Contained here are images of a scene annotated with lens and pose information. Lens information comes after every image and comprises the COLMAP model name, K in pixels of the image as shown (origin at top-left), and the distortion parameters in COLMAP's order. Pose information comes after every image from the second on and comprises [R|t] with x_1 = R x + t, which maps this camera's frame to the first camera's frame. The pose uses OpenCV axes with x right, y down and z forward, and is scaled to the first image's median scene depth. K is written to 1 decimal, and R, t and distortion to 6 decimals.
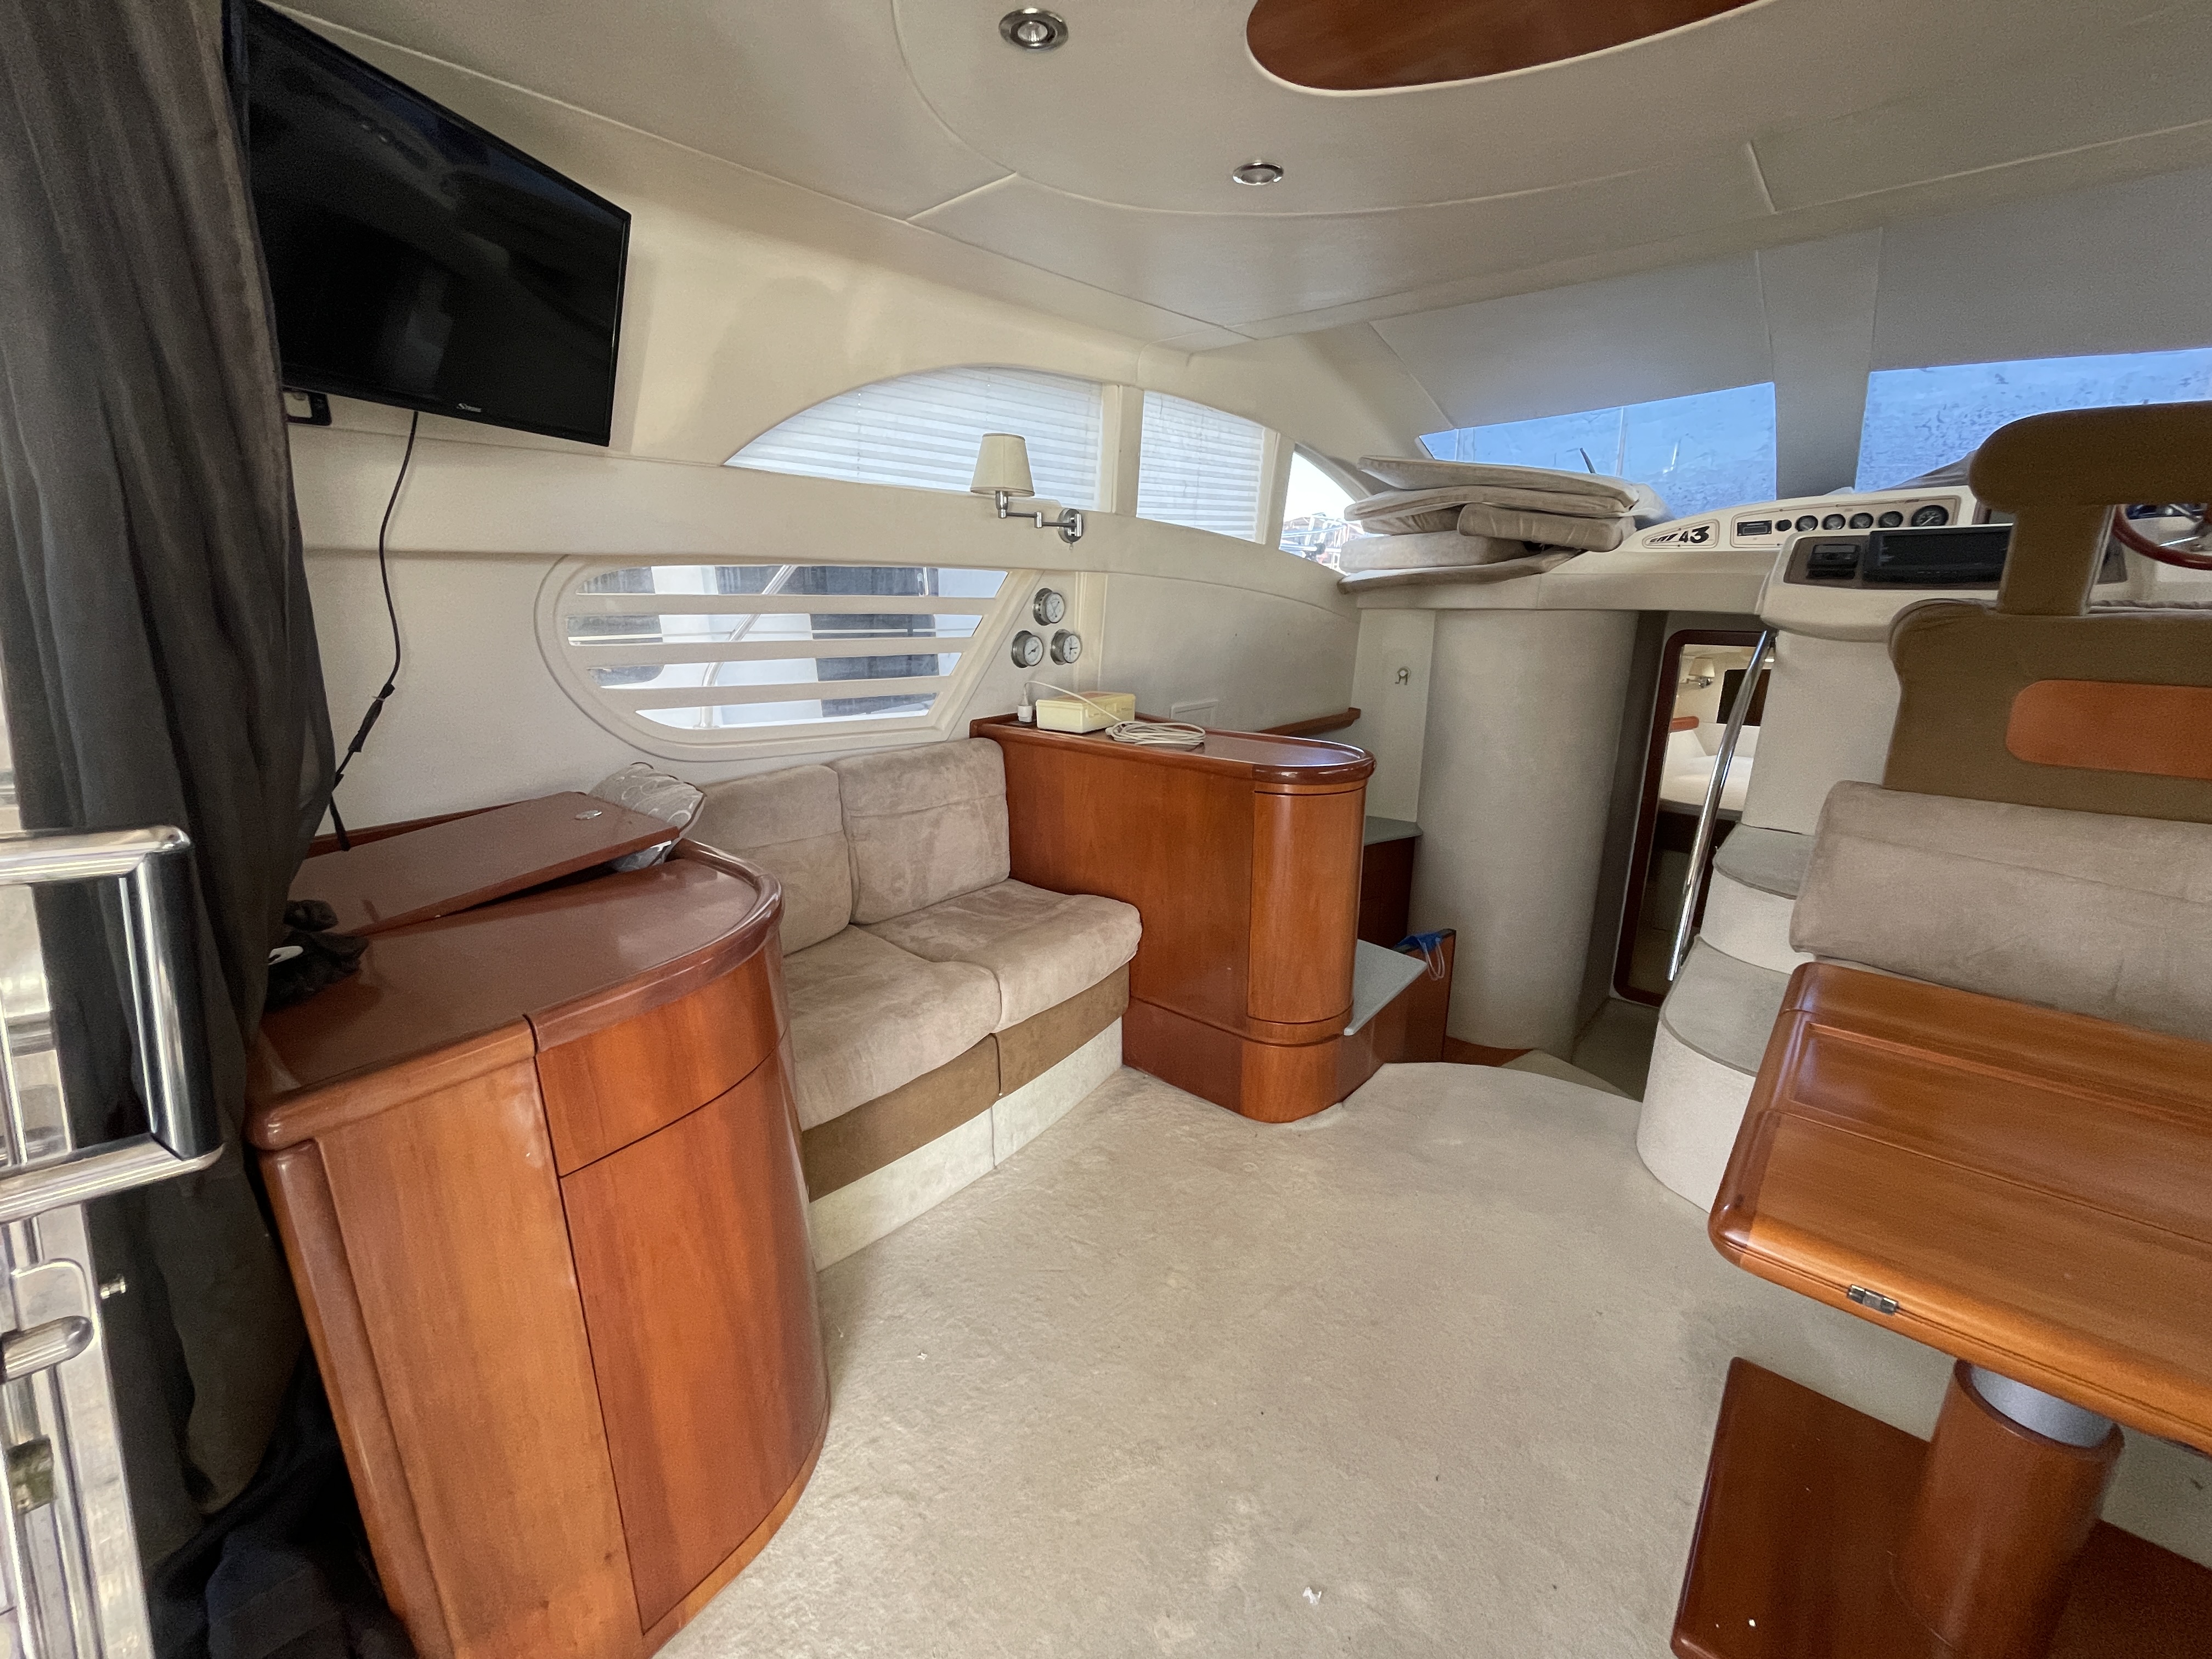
lens RADIAL K [[904.7, 0, 1095.3], [0, 904.7, 829.3], [0, 0, 1]] dist [0.000438, -0.000182]
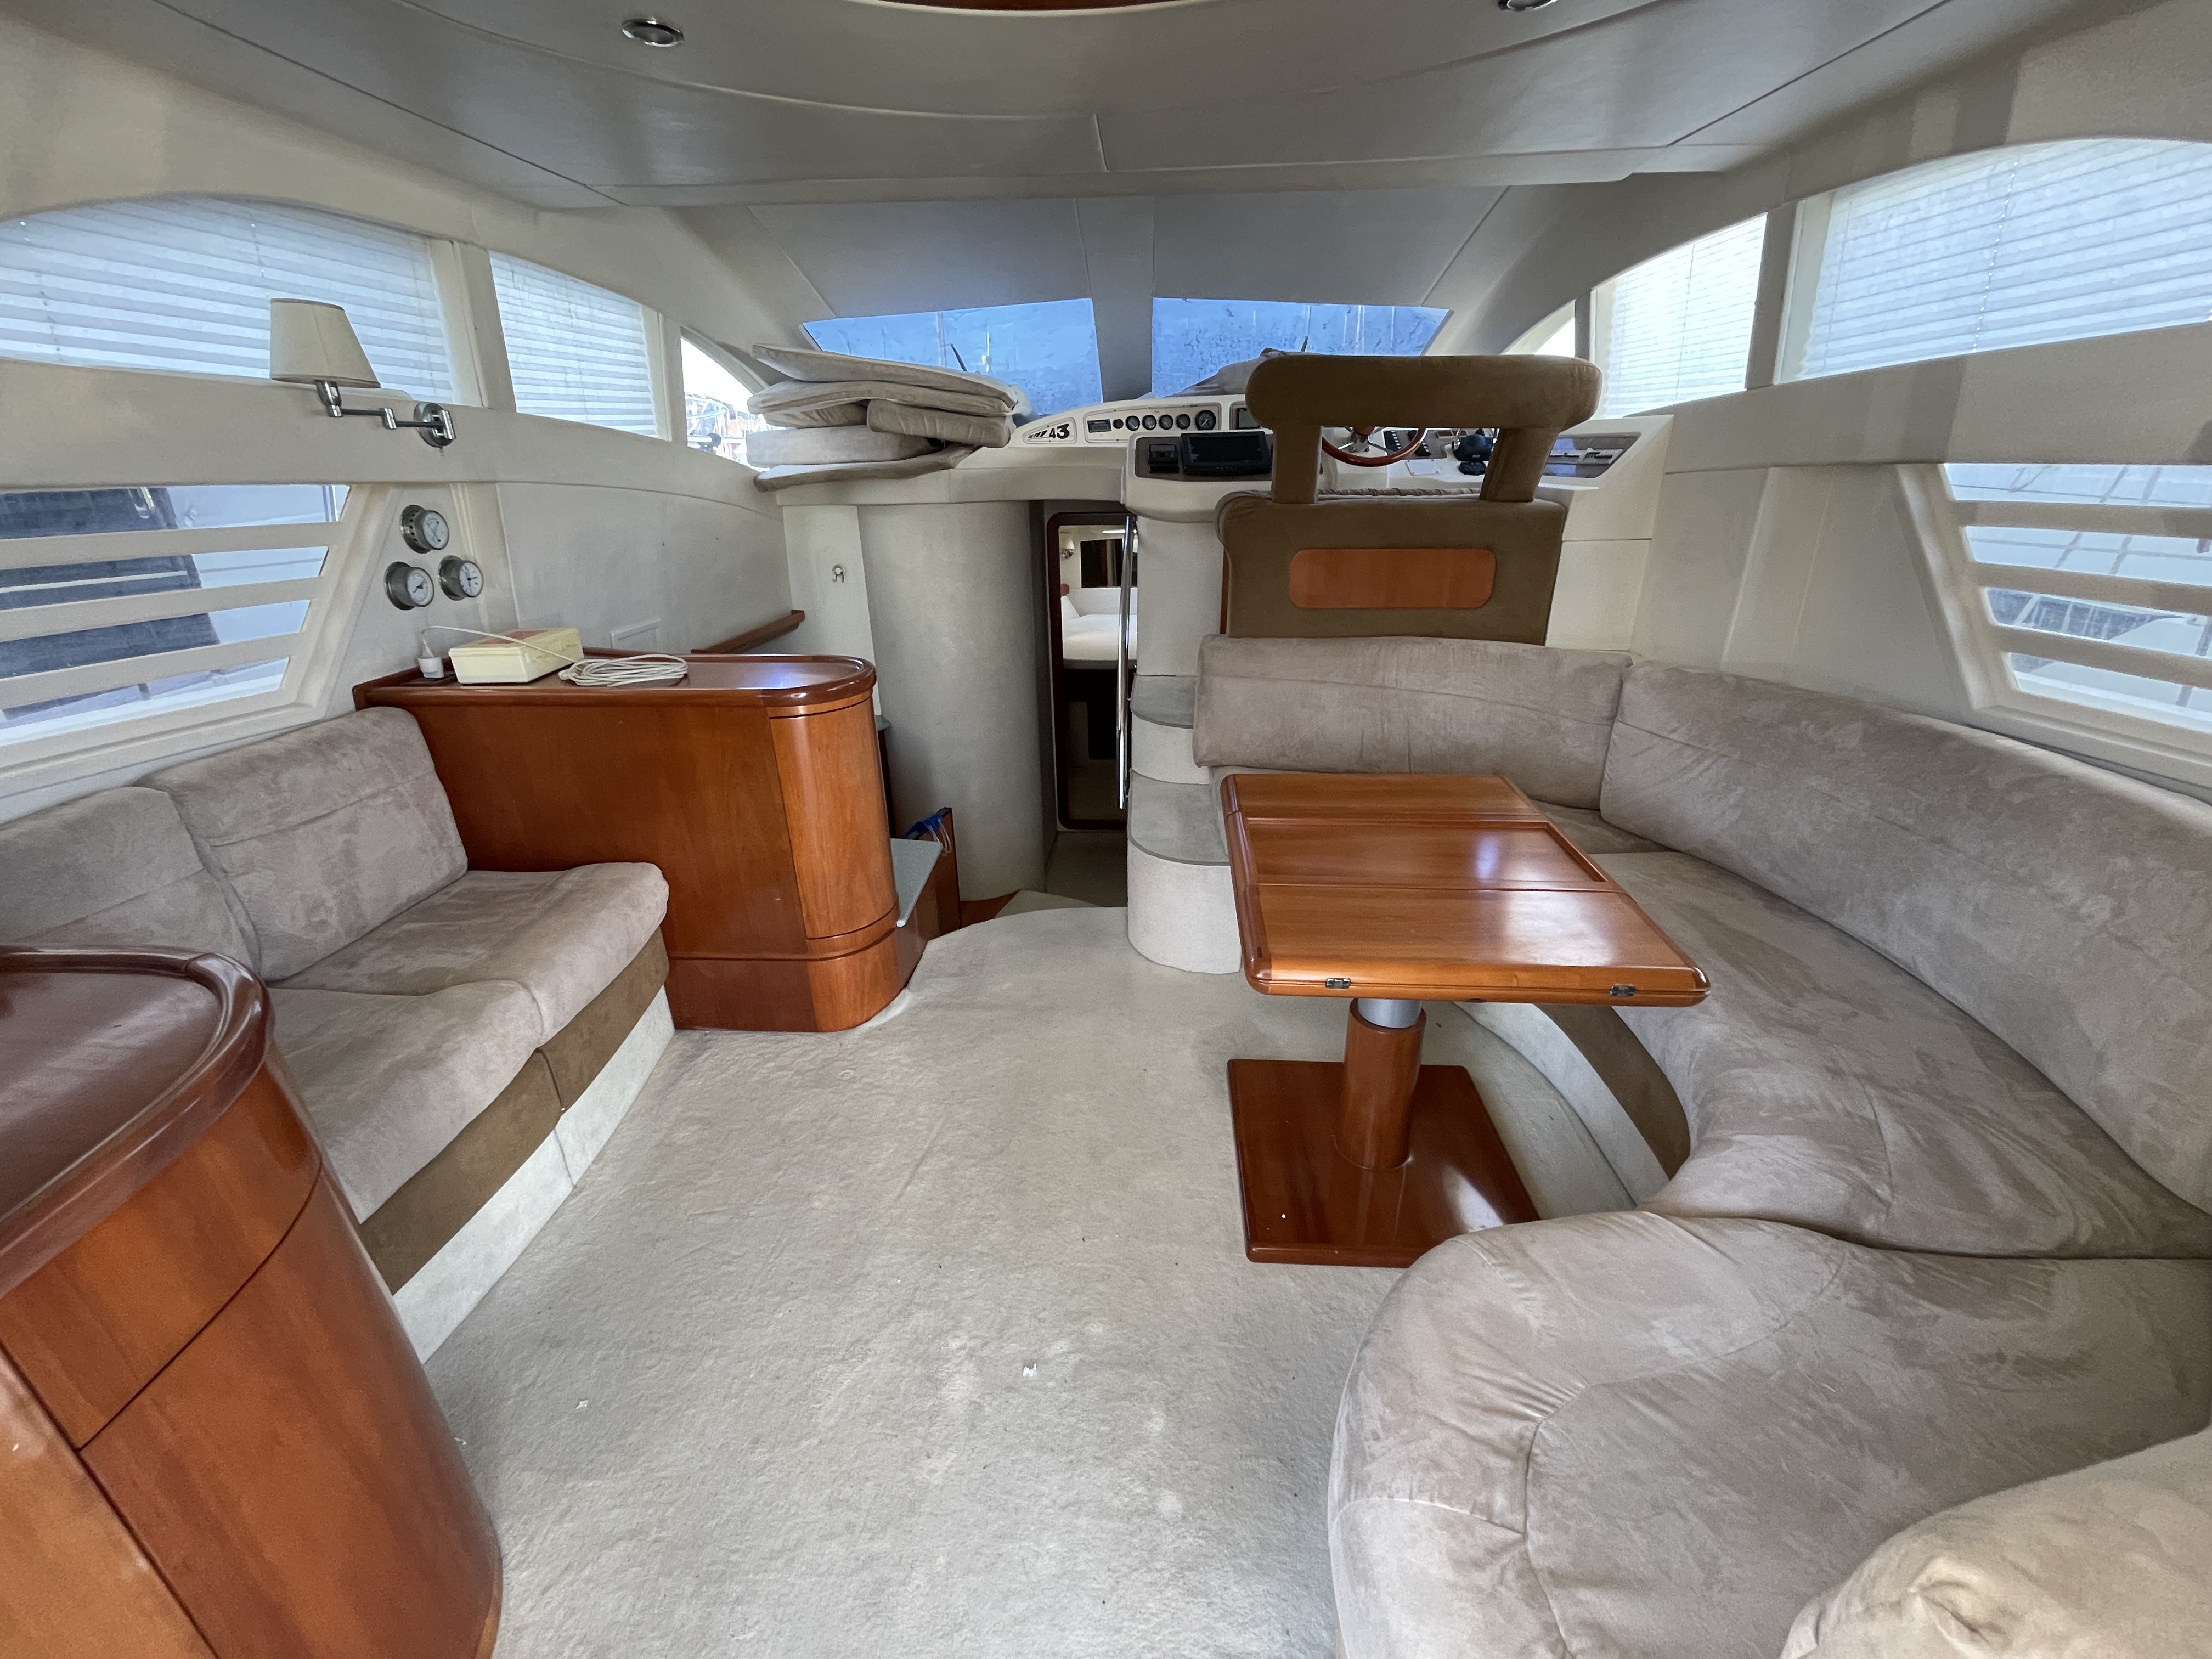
lens RADIAL K [[901.4, 0, 1106.0], [0, 901.4, 829.5], [0, 0, 1]] dist [0.000692, 0.000236]
pose [[0.793911, -0.241634, 0.557960, -0.089551], [0.172565, 0.969454, 0.174299, -0.026710], [-0.583033, -0.042094, 0.811357, -0.006529]]
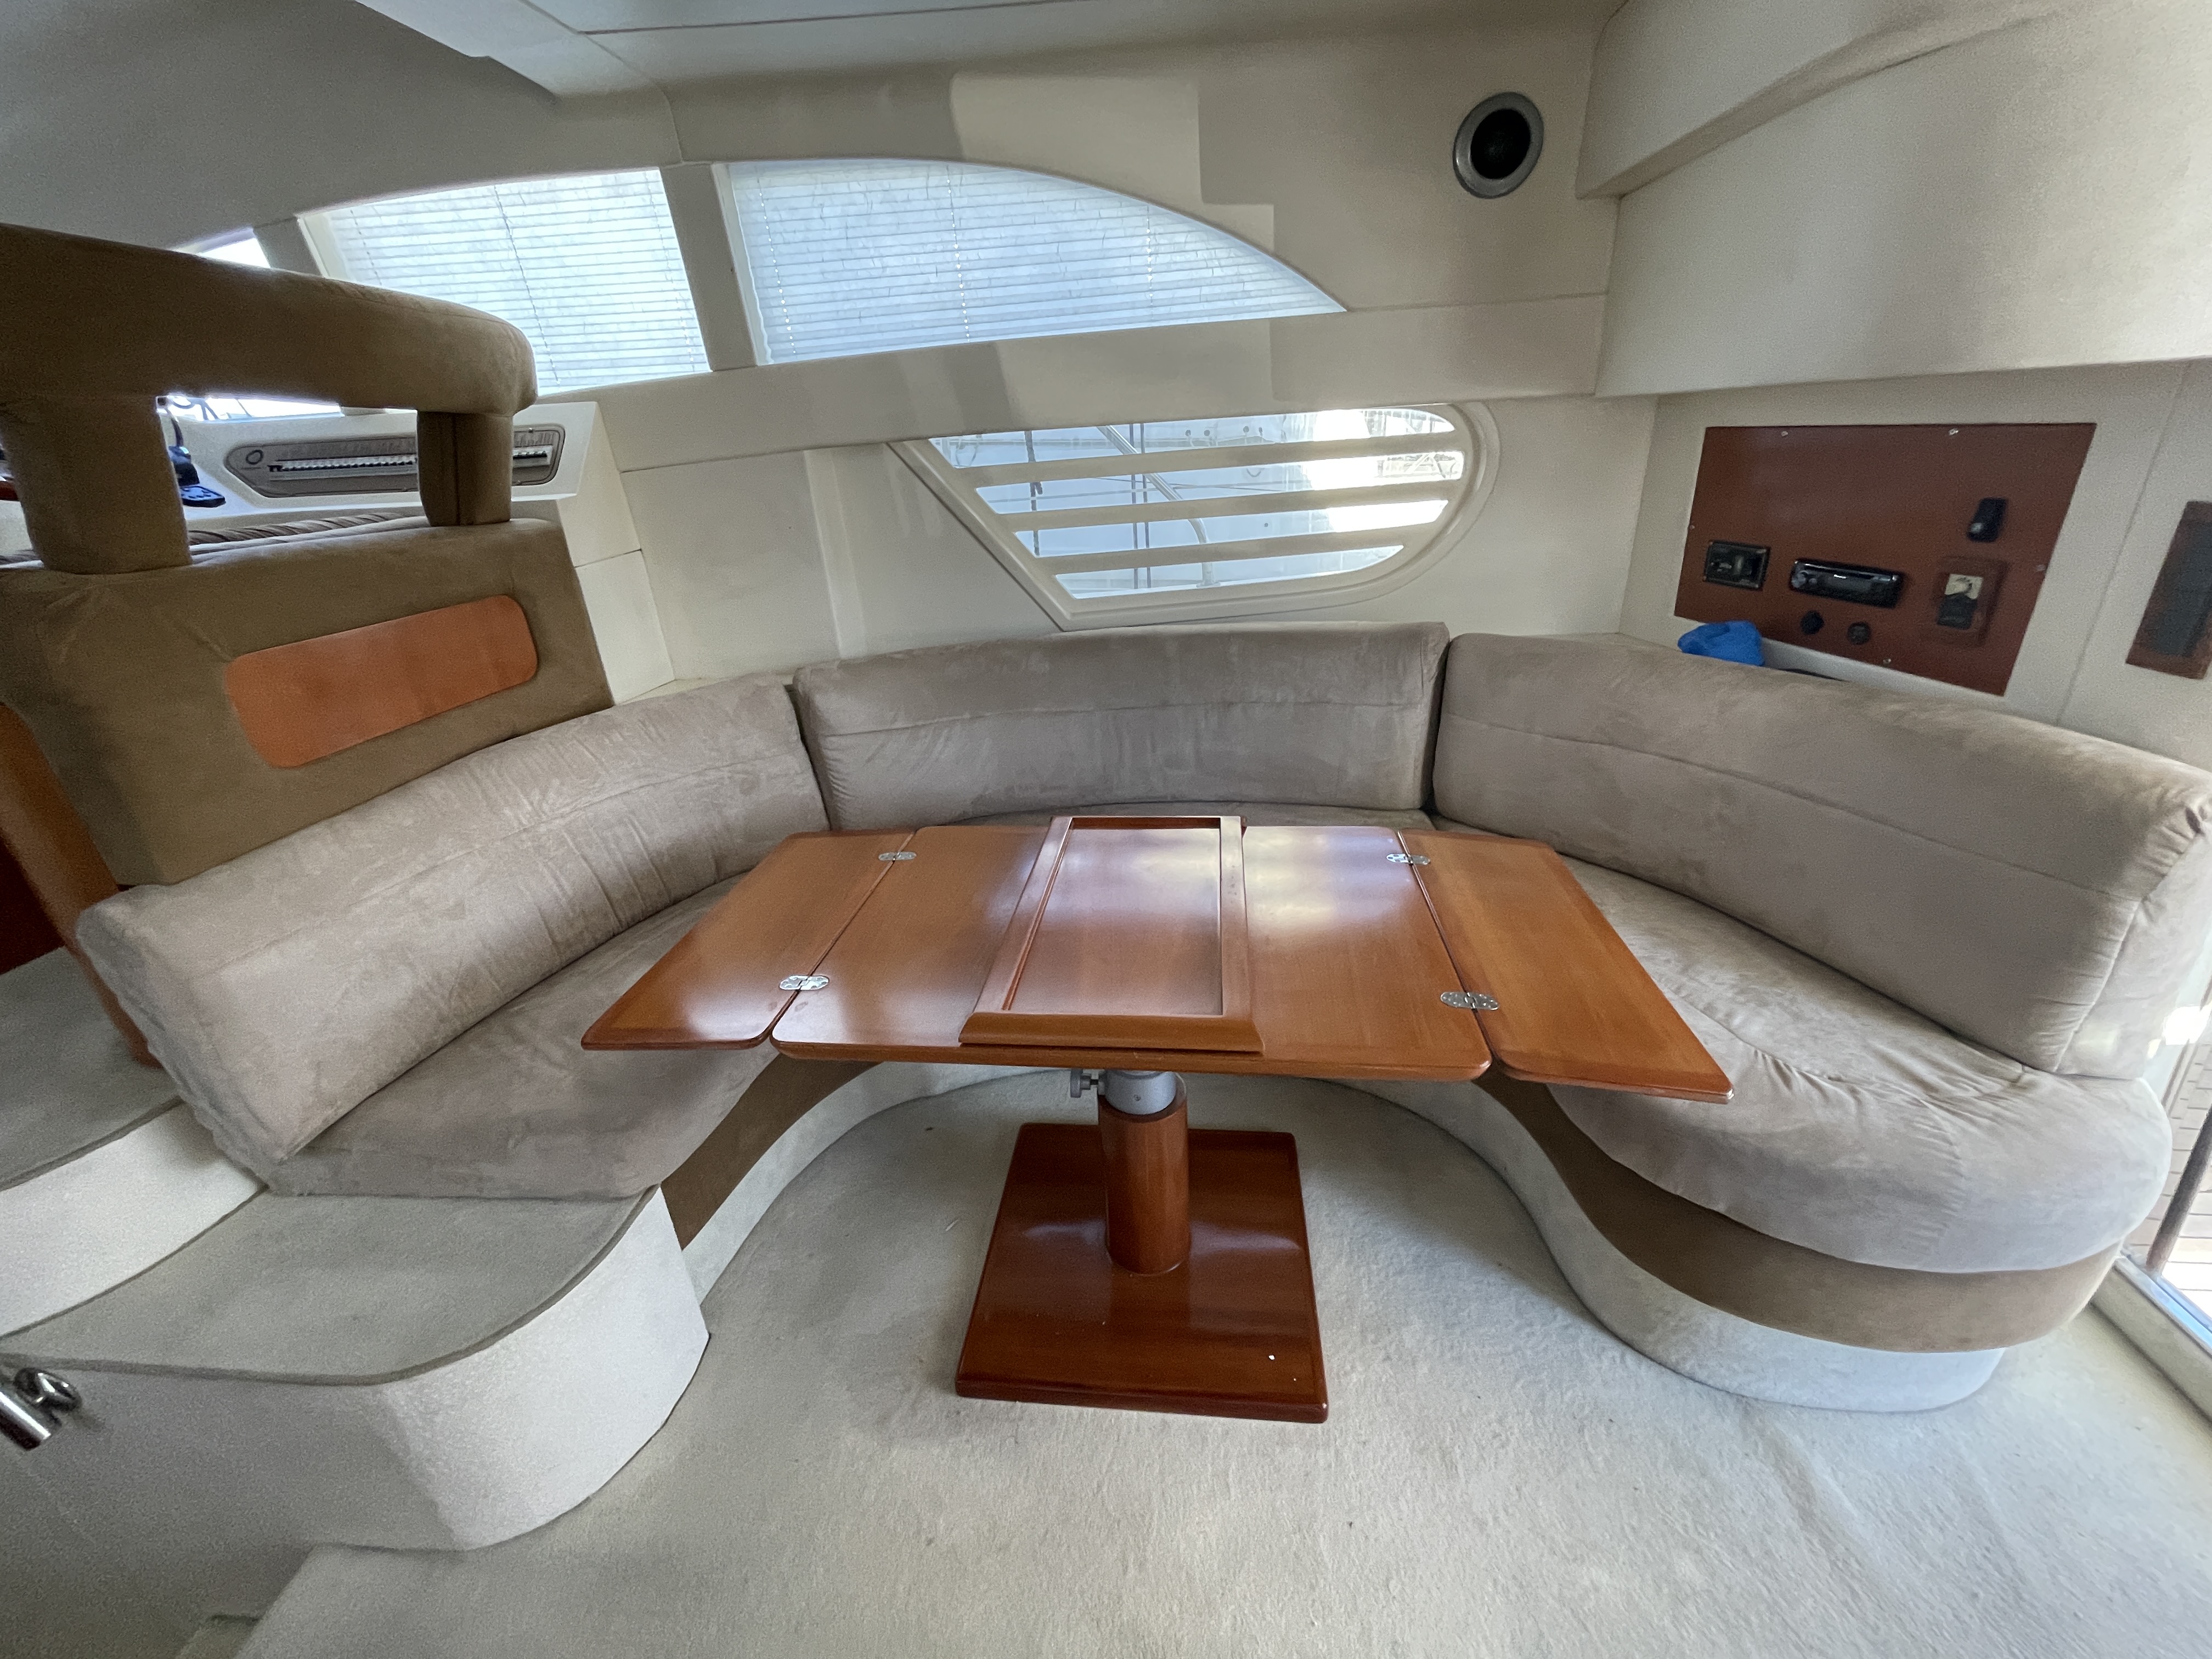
lens RADIAL K [[882.7, 0, 1098.5], [0, 882.7, 823.3], [0, 0, 1]] dist [0.001395, 0.000403]
pose [[-0.562098, -0.304522, 0.768968, 0.081546], [0.276395, 0.807132, 0.521674, -0.174982], [-0.779520, 0.505771, -0.369519, 0.595320]]
